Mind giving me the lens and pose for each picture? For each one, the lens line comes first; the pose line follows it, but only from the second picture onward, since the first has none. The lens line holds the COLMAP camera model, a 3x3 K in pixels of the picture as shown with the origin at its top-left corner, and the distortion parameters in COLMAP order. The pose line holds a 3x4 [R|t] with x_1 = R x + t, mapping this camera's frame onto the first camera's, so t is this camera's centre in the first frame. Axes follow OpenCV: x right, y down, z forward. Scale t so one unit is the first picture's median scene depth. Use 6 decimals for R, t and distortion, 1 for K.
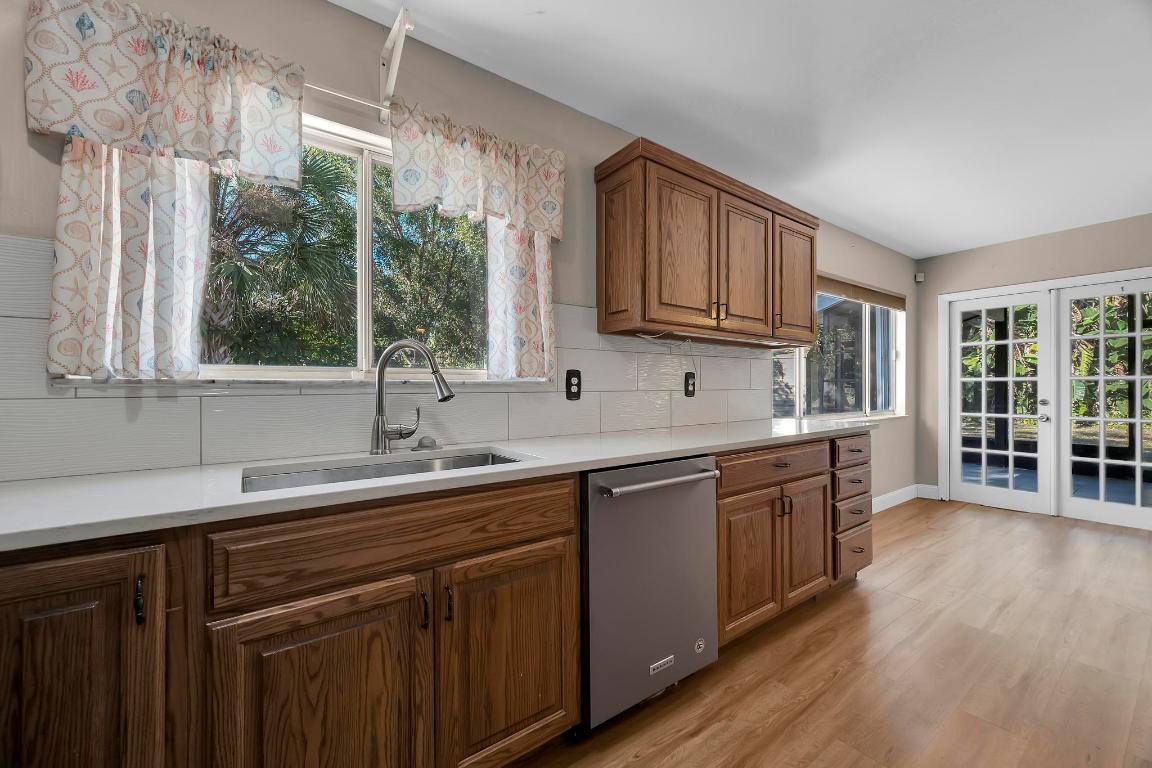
lens RADIAL K [[450.4, 0, 575.5], [0, 450.4, 386.5], [0, 0, 1]] dist [-0.003391, -0.000196]
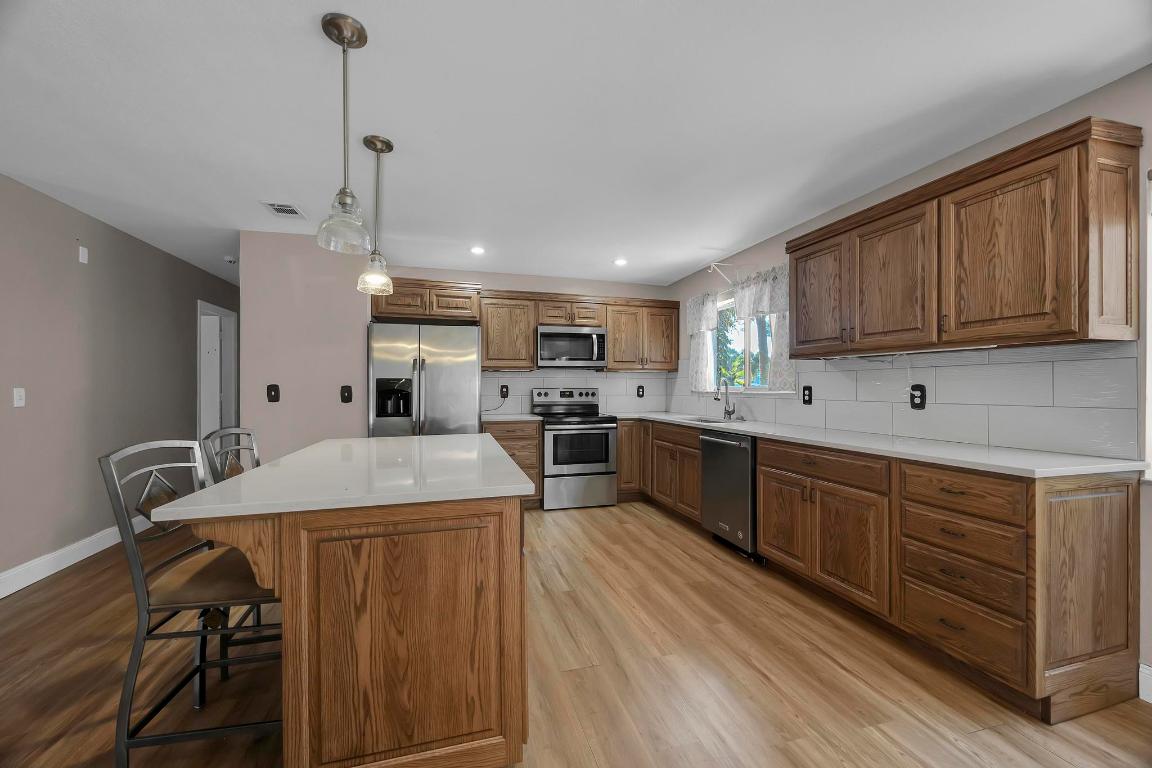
lens RADIAL K [[450.4, 0, 575.5], [0, 450.4, 386.5], [0, 0, 1]] dist [-0.003391, -0.000196]
pose [[-0.334210, 0.003856, -0.942491, 1.774583], [0.006696, 0.999976, 0.001717, -0.042564], [0.942475, -0.005737, -0.334228, 0.762670]]
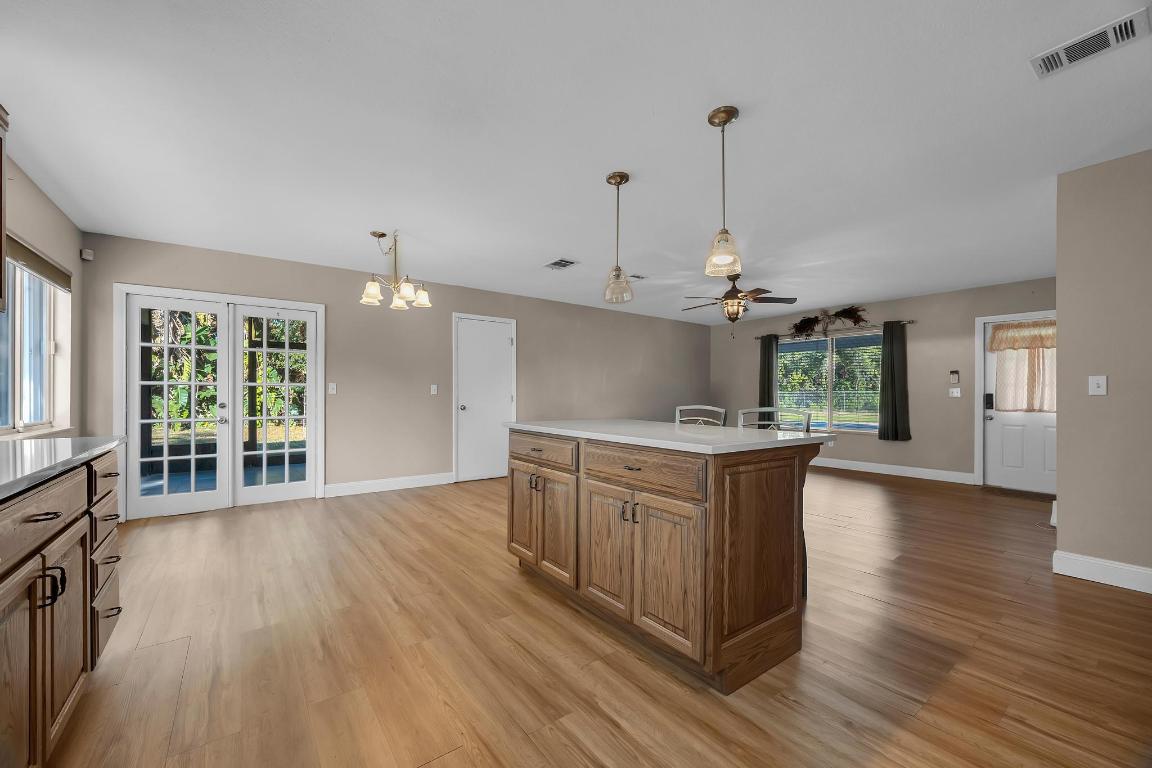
lens RADIAL K [[451.9, 0, 573.2], [0, 451.9, 394.4], [0, 0, 1]] dist [-0.005852, 0.000011]
pose [[-0.021362, 0.003322, 0.999766, -0.126979], [-0.004115, 0.999986, -0.003411, 0.015146], [-0.999763, -0.004186, -0.021348, 0.318787]]
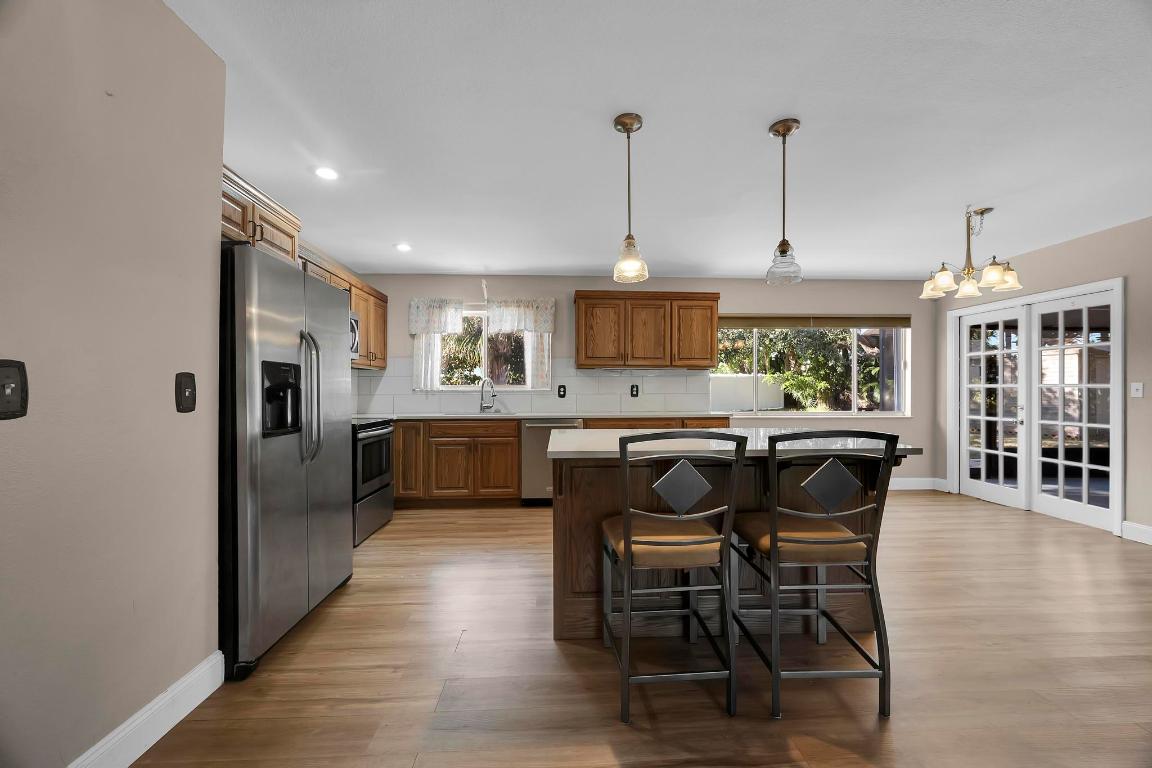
lens RADIAL K [[450.4, 0, 575.5], [0, 450.4, 386.5], [0, 0, 1]] dist [-0.003391, -0.000196]
pose [[0.840089, -0.000735, -0.542448, 1.362360], [-0.000516, 0.999998, -0.002154, -0.024626], [0.542449, 0.002089, 0.840086, -0.977443]]
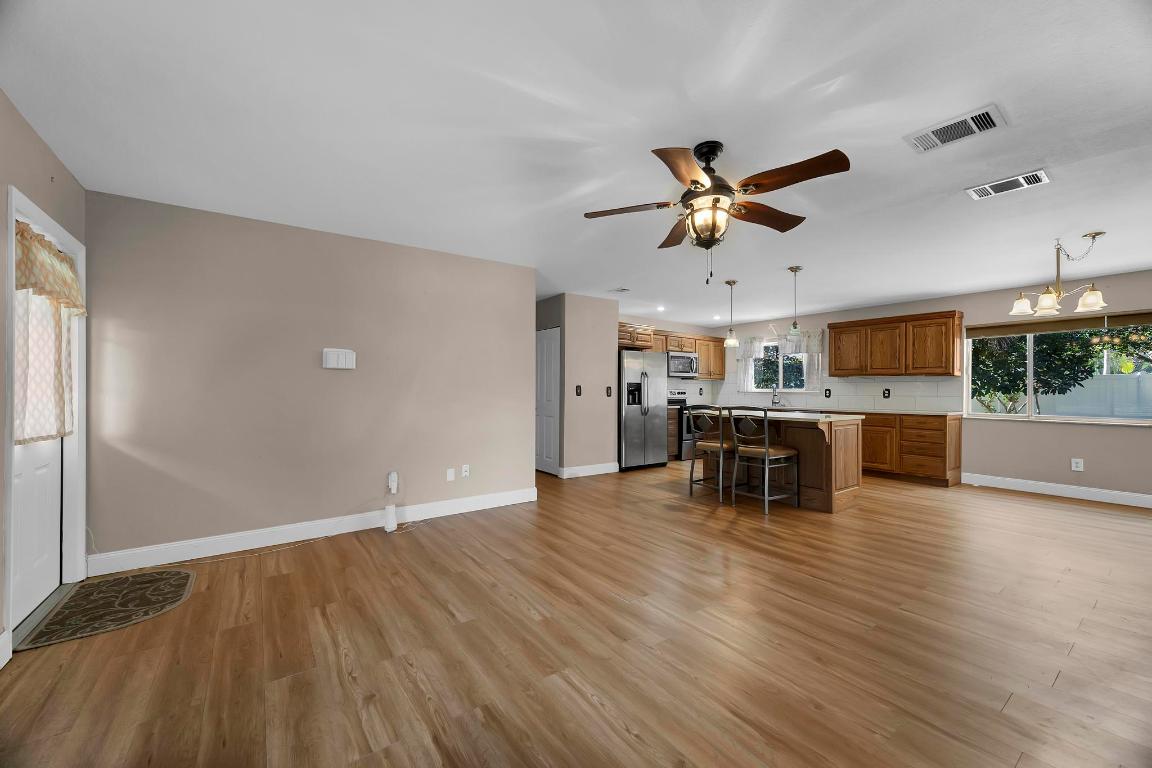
lens RADIAL K [[450.4, 0, 575.5], [0, 450.4, 386.5], [0, 0, 1]] dist [-0.003391, -0.000196]
pose [[0.004365, -0.004544, -0.999980, 3.415029], [-0.002330, 0.999987, -0.004554, -0.034988], [0.999988, 0.002350, 0.004355, -0.933558]]
